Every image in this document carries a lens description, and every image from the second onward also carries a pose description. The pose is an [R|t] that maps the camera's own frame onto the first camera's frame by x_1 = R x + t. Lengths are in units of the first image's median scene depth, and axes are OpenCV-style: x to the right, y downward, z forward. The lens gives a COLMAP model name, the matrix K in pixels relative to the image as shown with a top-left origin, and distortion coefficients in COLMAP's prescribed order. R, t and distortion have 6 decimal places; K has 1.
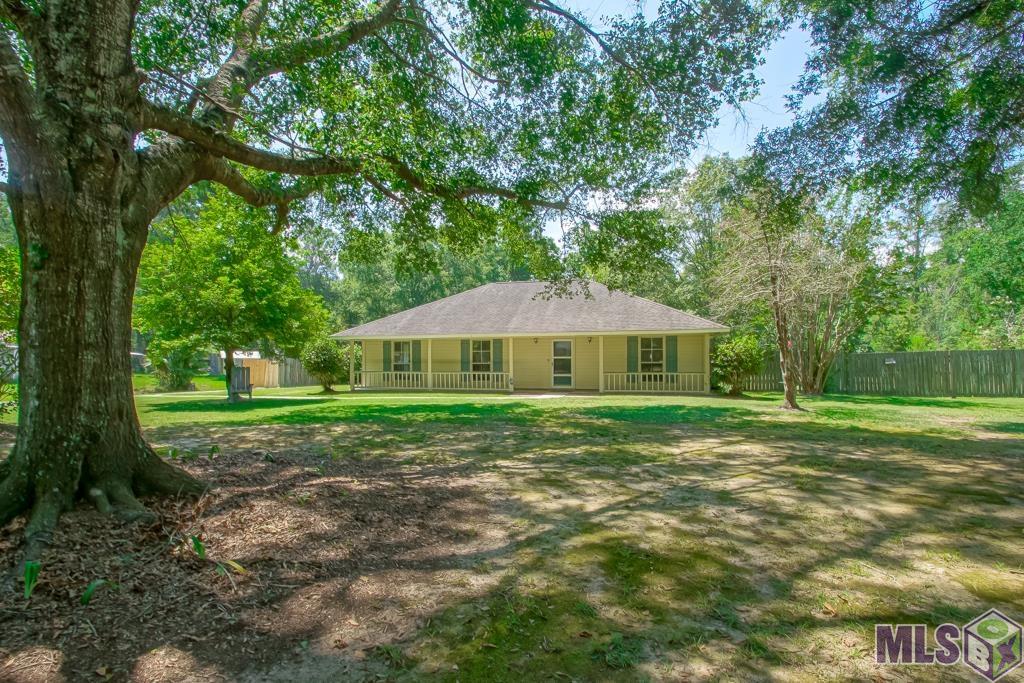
lens RADIAL K [[470.7, 0, 503.0], [0, 470.7, 344.7], [0, 0, 1]] dist [0.009164, -0.002326]
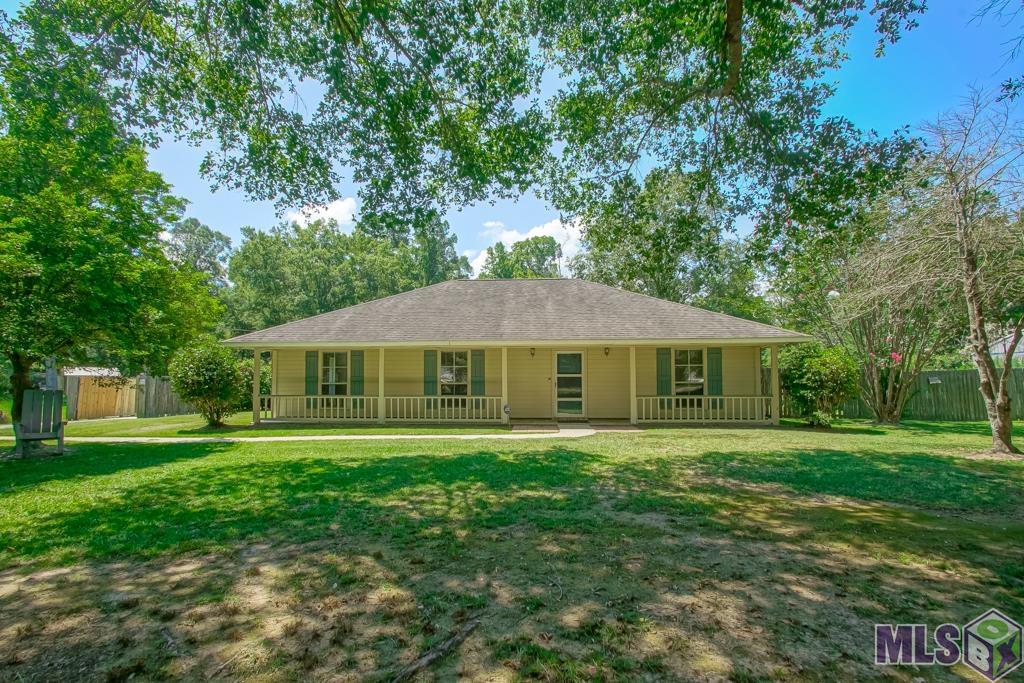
lens RADIAL K [[470.7, 0, 512.7], [0, 470.7, 352.0], [0, 0, 1]] dist [0.009164, -0.002326]
pose [[0.978055, 0.013257, 0.207922, -0.110543], [-0.008055, 0.999634, -0.025845, 0.010020], [-0.208189, 0.023603, 0.977804, 0.285319]]
